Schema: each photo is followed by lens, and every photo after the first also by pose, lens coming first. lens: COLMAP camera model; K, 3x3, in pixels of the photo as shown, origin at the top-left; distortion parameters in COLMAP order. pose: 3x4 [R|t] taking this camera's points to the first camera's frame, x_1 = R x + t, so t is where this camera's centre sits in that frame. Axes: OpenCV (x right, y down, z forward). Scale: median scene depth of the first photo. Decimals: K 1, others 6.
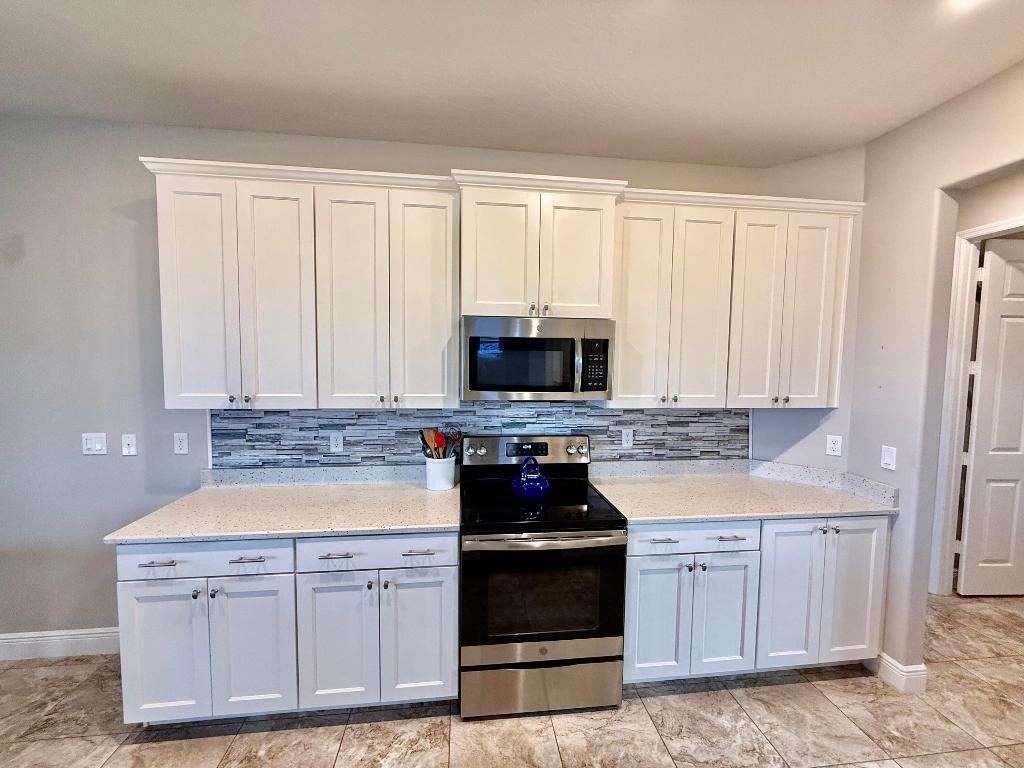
lens RADIAL K [[408.9, 0, 507.2], [0, 408.9, 384.1], [0, 0, 1]] dist [0.000087, 0.000560]
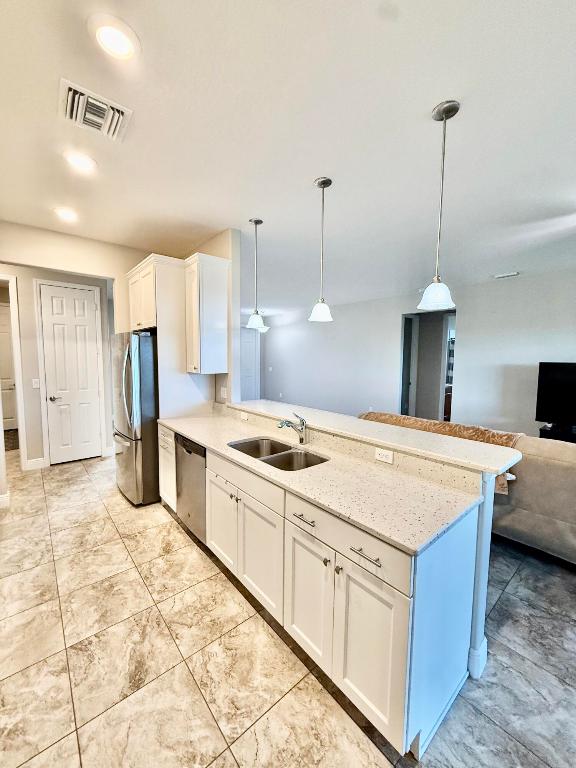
lens RADIAL K [[306.7, 0, 288.4], [0, 306.7, 382.1], [0, 0, 1]] dist [0.000087, 0.000560]
pose [[-0.554027, -0.087294, 0.827909, -0.929265], [0.033717, 0.991318, 0.127086, -0.009570], [-0.831815, 0.098324, -0.546274, 0.555544]]
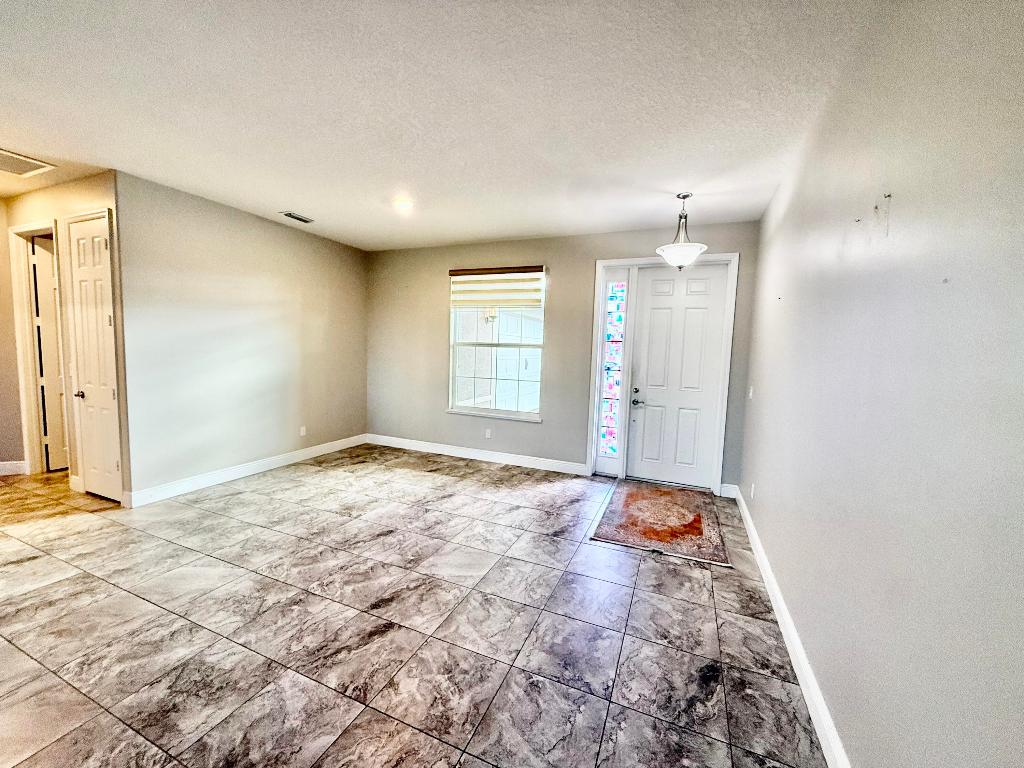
lens RADIAL K [[408.9, 0, 507.6], [0, 408.9, 385.0], [0, 0, 1]] dist [0.000087, 0.000560]
pose [[0.502103, -0.073069, 0.861715, 0.862232], [0.027974, 0.997275, 0.068264, 0.176260], [-0.864355, -0.010169, 0.502779, -1.605417]]
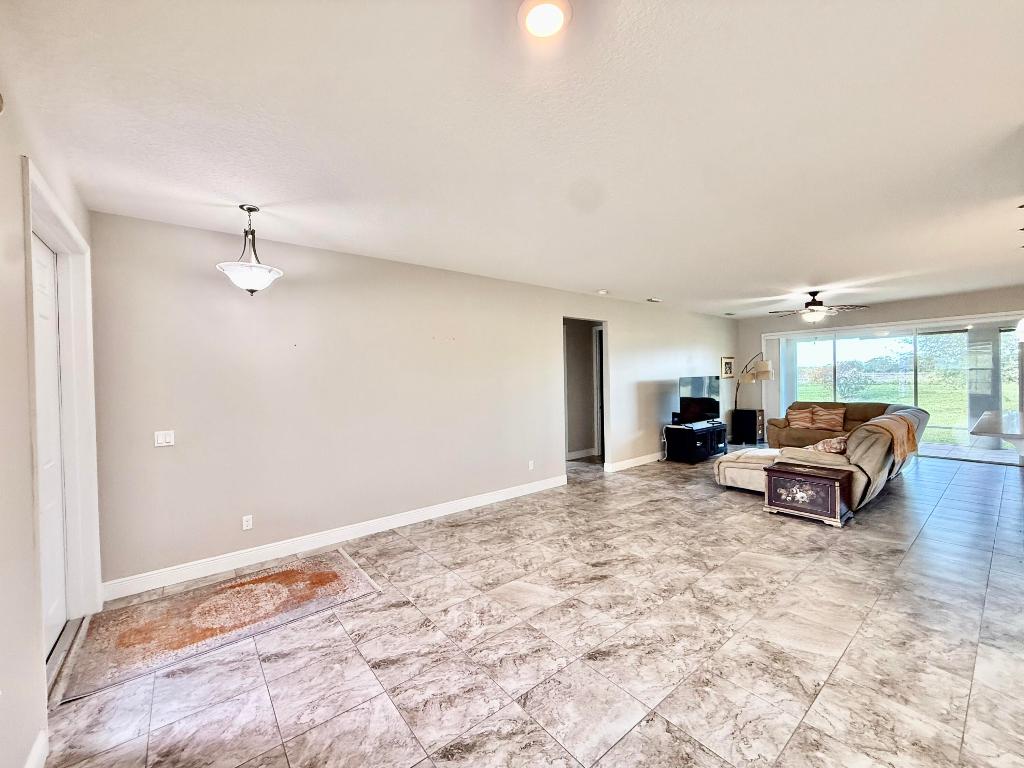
lens RADIAL K [[408.9, 0, 507.5], [0, 408.9, 385.6], [0, 0, 1]] dist [0.000087, 0.000560]
pose [[-0.850641, 0.016184, -0.525498, 2.565941], [-0.020801, 0.997707, 0.064399, 0.052516], [0.525336, 0.065711, -0.848354, 0.183835]]
